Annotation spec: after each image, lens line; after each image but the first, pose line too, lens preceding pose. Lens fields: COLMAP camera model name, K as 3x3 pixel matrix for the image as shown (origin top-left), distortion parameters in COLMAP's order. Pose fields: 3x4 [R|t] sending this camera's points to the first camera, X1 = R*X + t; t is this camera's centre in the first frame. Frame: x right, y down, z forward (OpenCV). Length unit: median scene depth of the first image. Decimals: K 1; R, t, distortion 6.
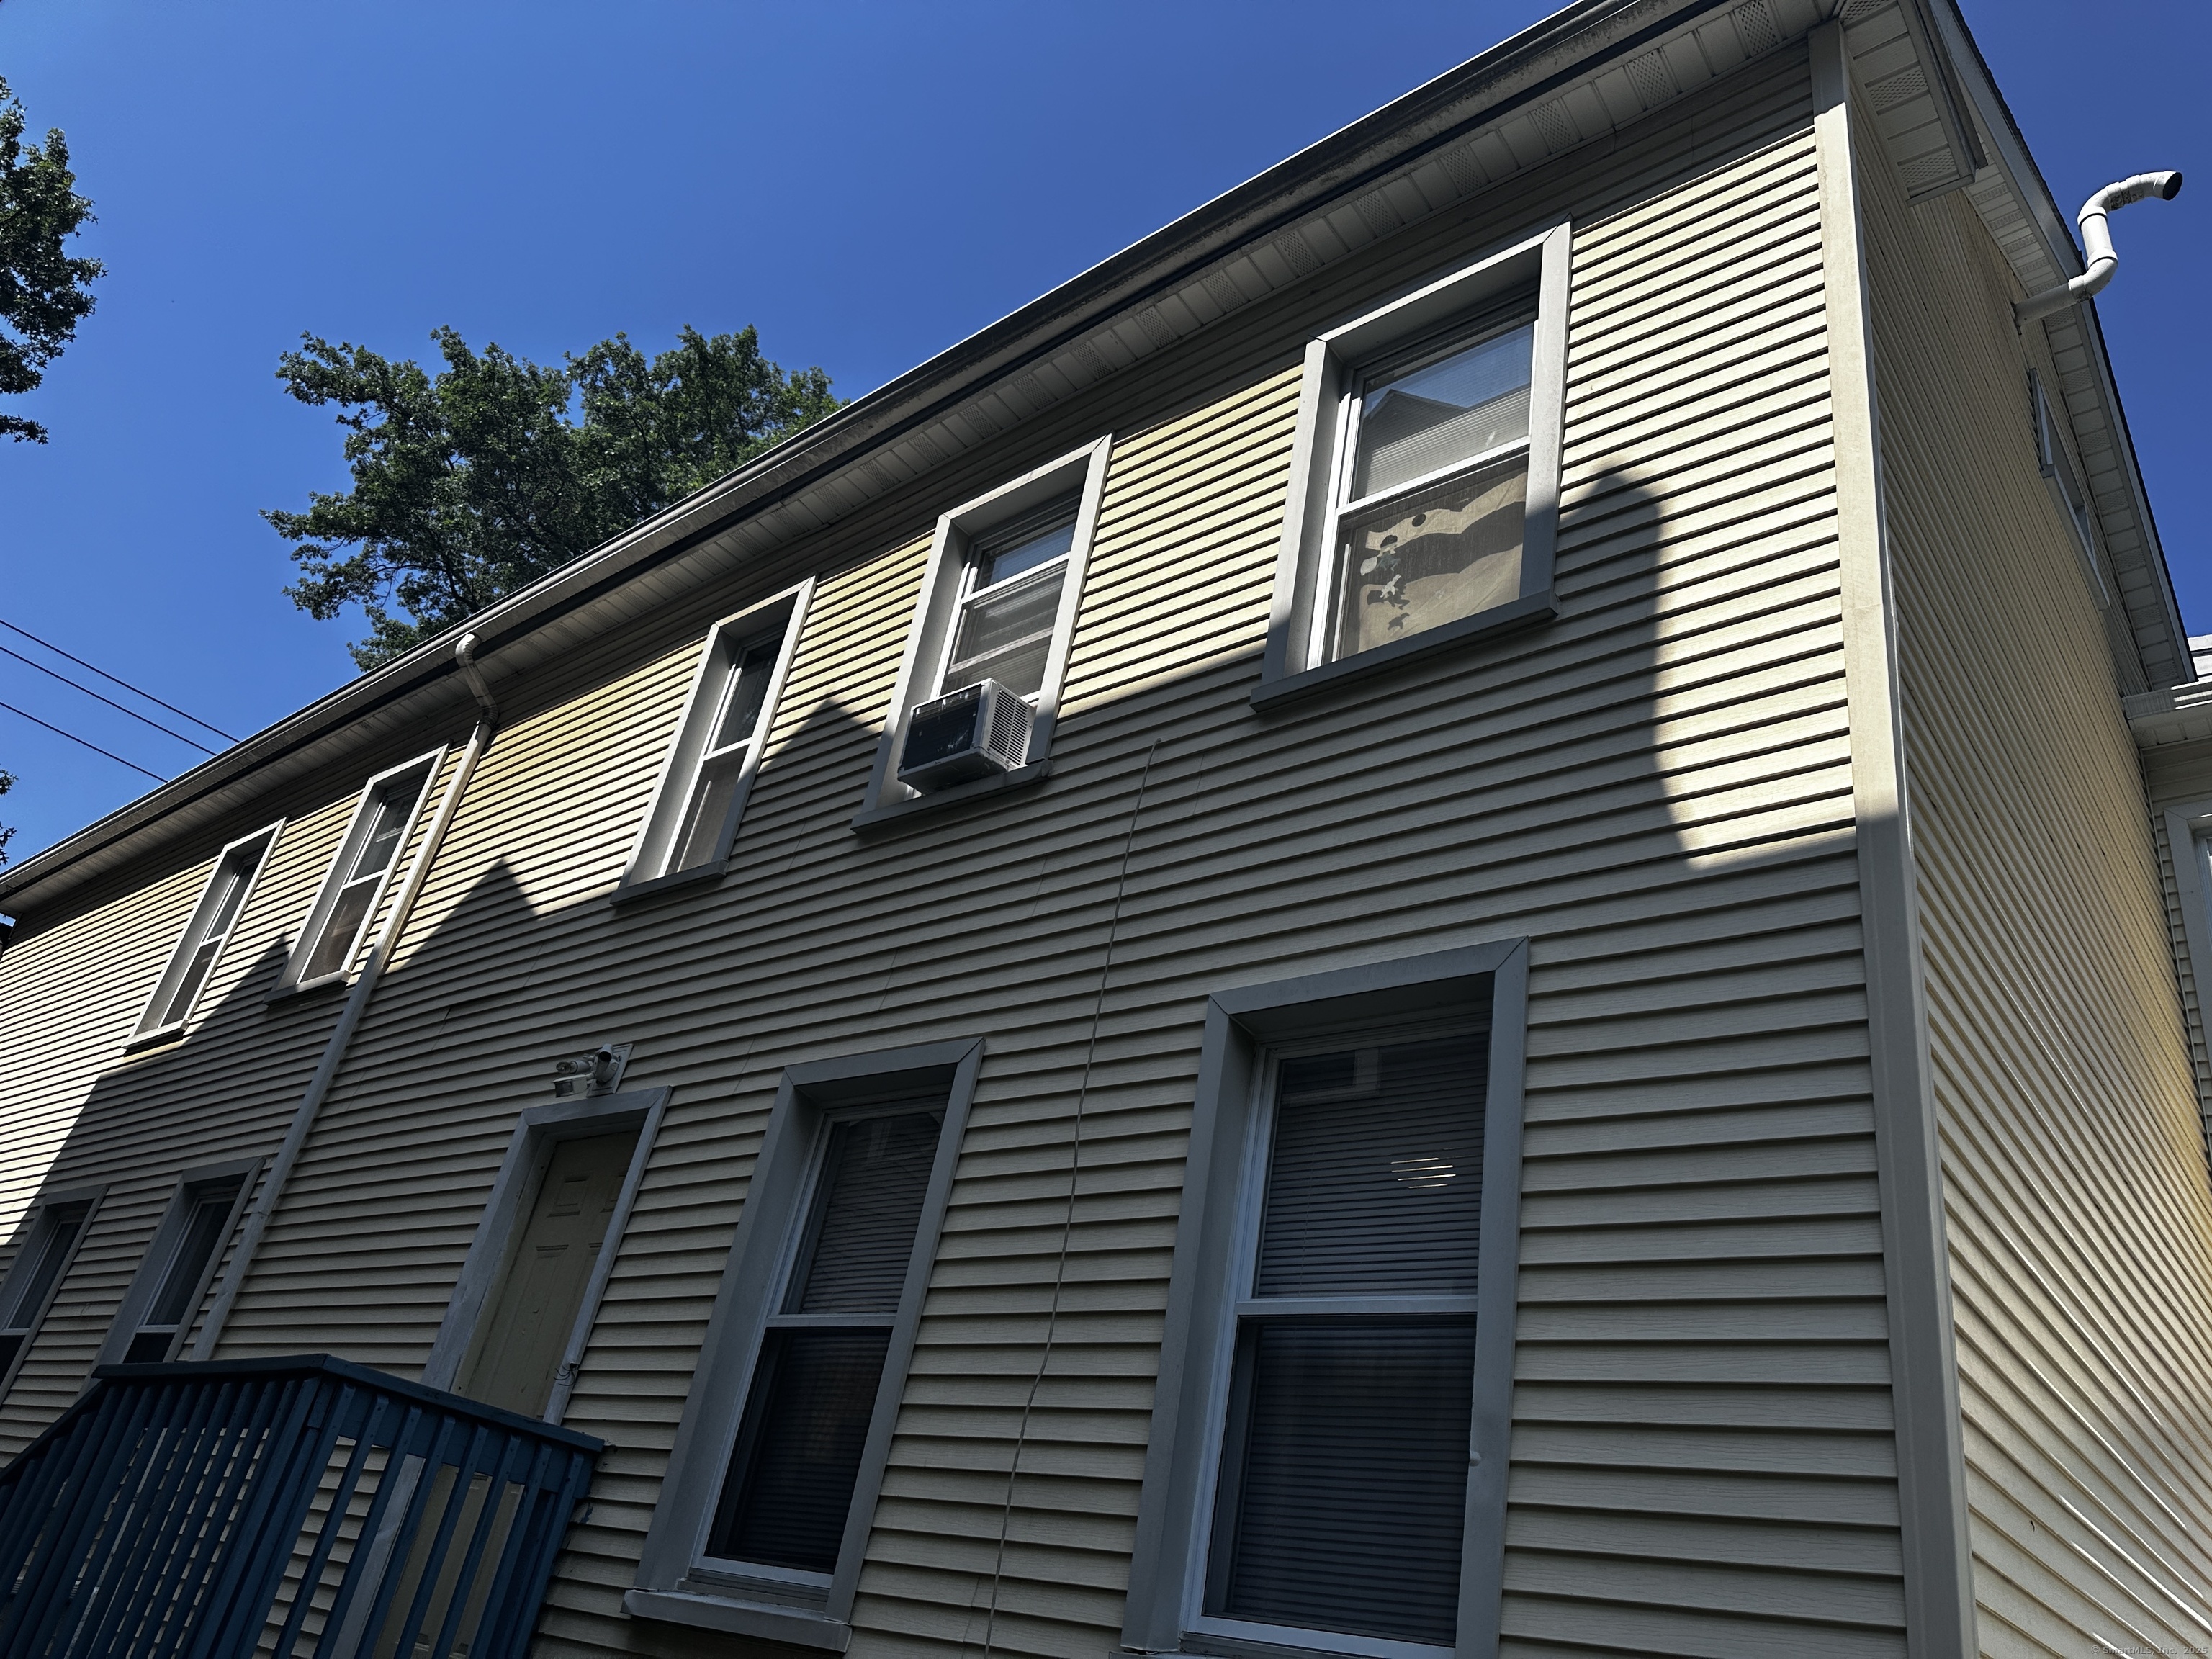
lens RADIAL K [[1544.9, 0, 1104.3], [0, 1544.9, 693.2], [0, 0, 1]] dist [0.003678, -0.032438]
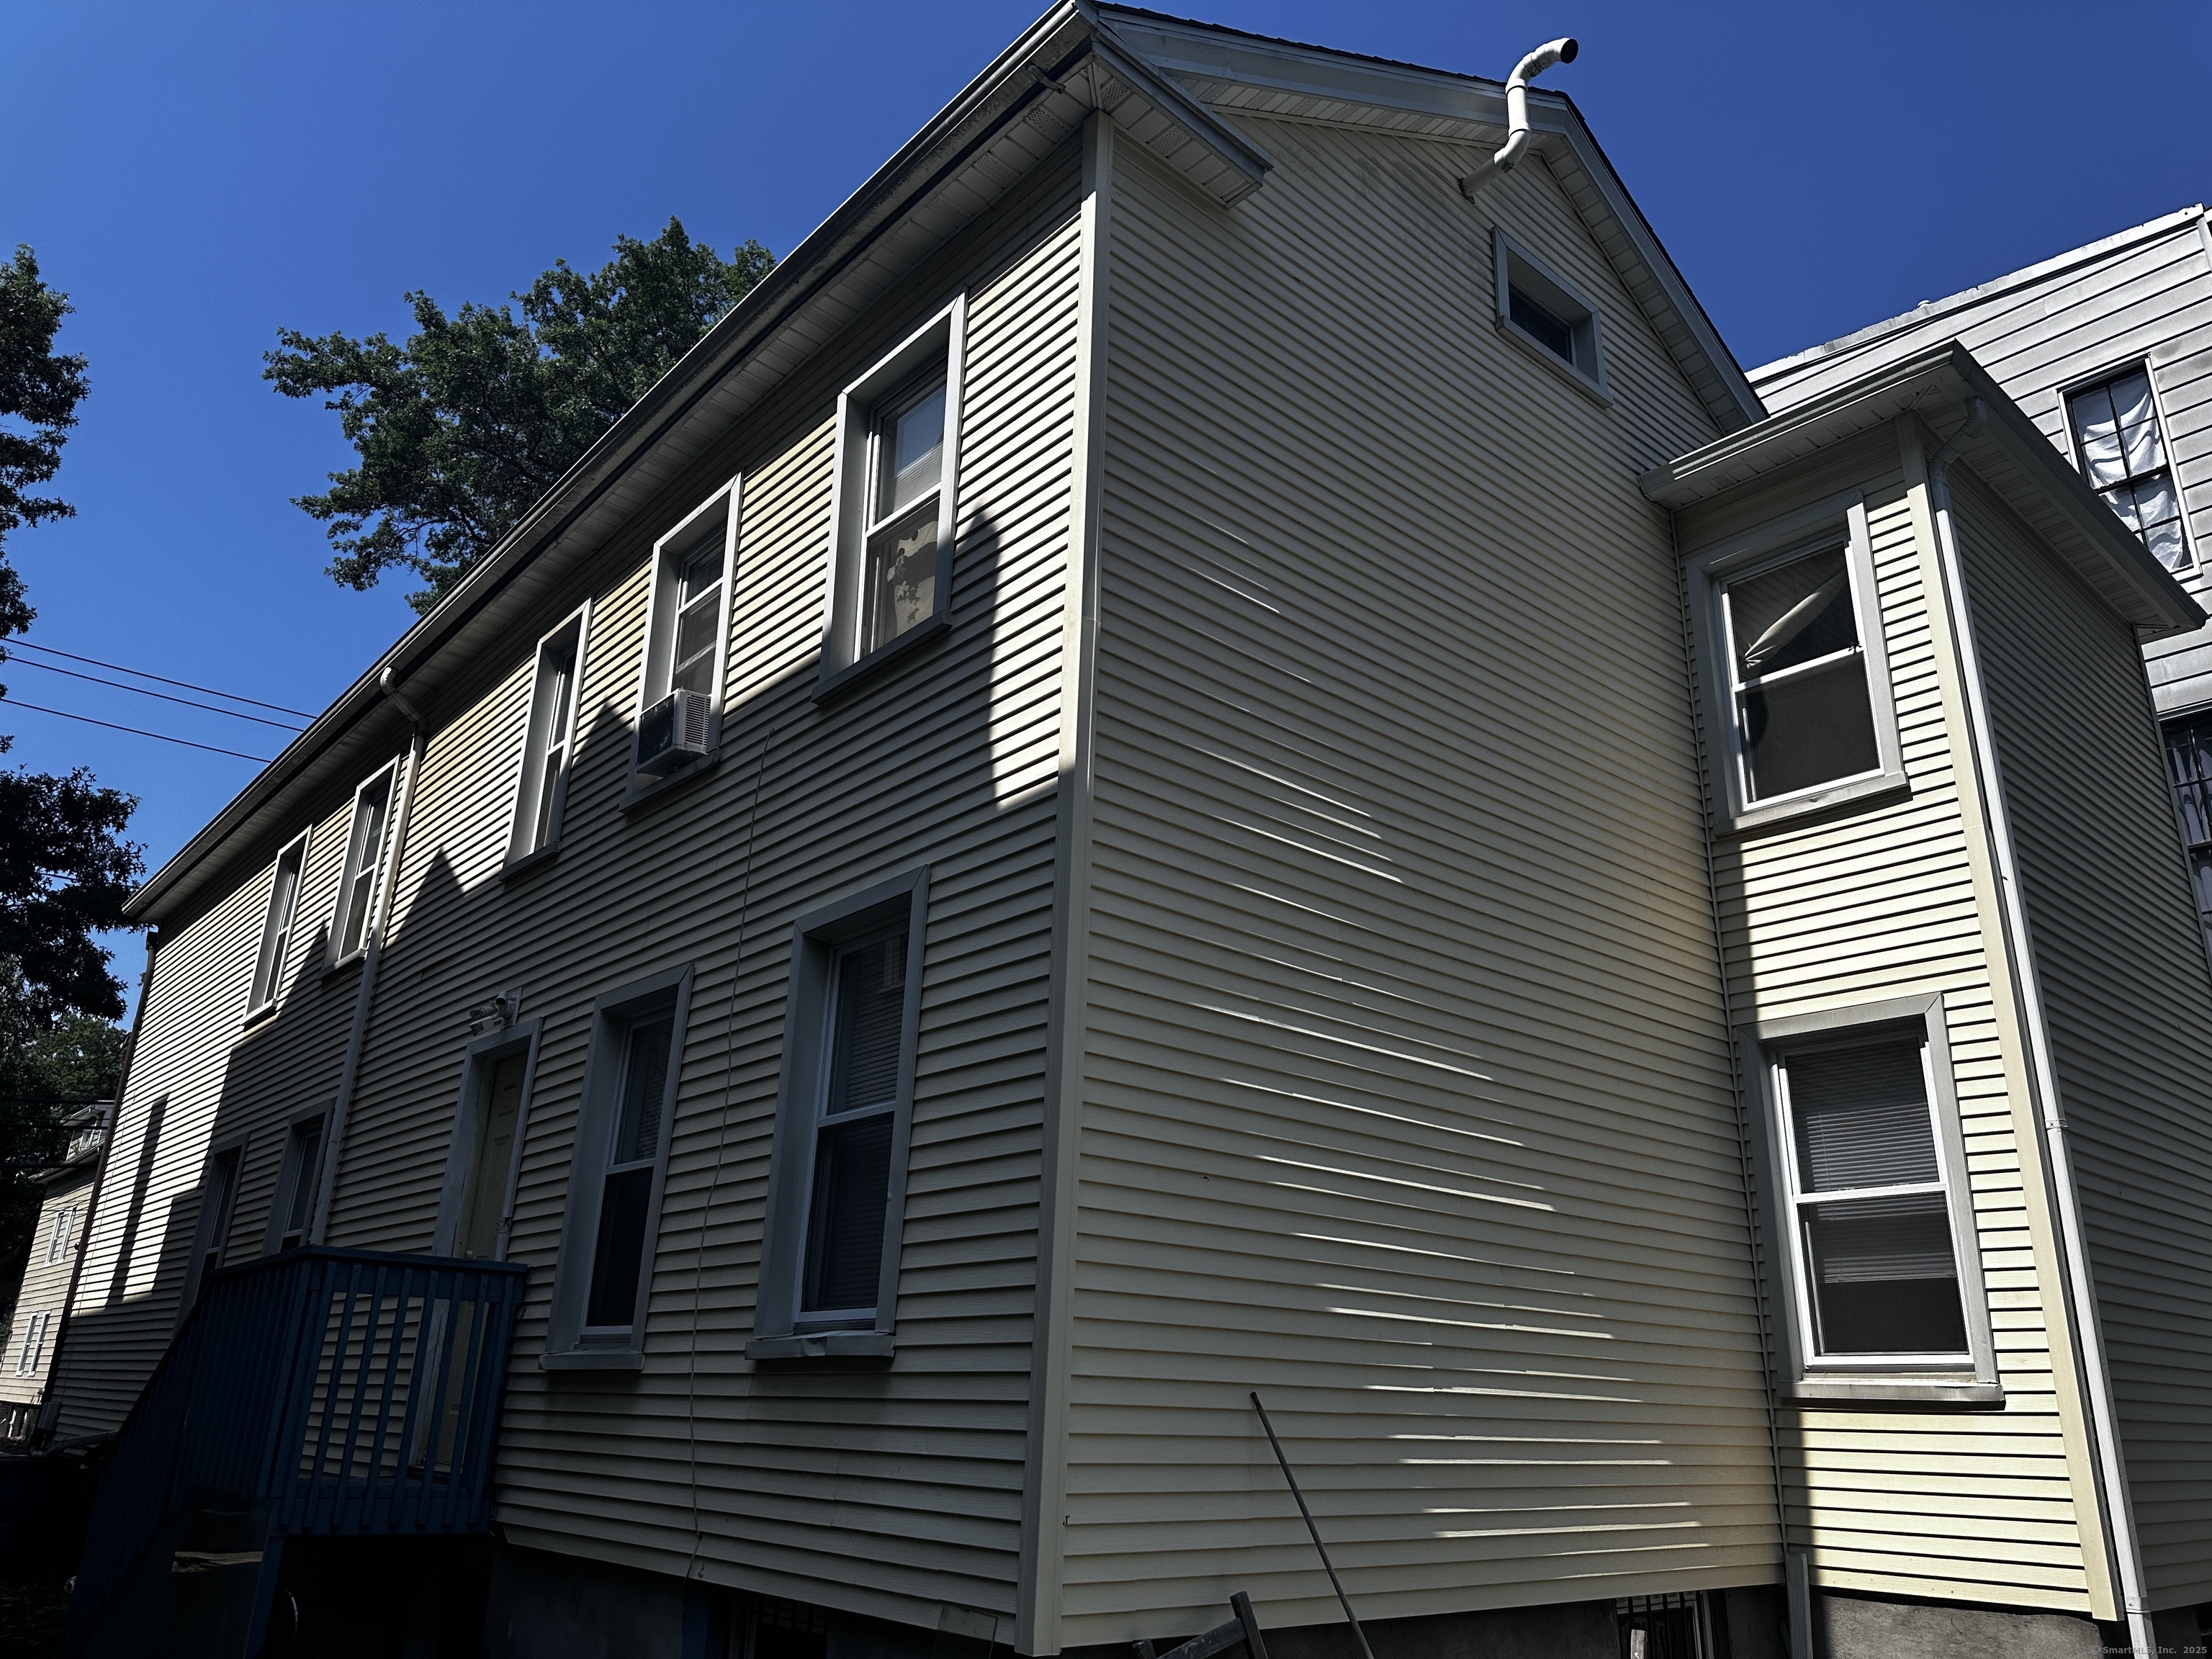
lens RADIAL K [[1527.0, 0, 1108.3], [0, 1527.0, 671.8], [0, 0, 1]] dist [0.064497, -0.149555]
pose [[0.974538, -0.207706, -0.084458, 0.299511], [0.218023, 0.965757, 0.140638, -0.096541], [0.052355, -0.155471, 0.986452, -0.216687]]
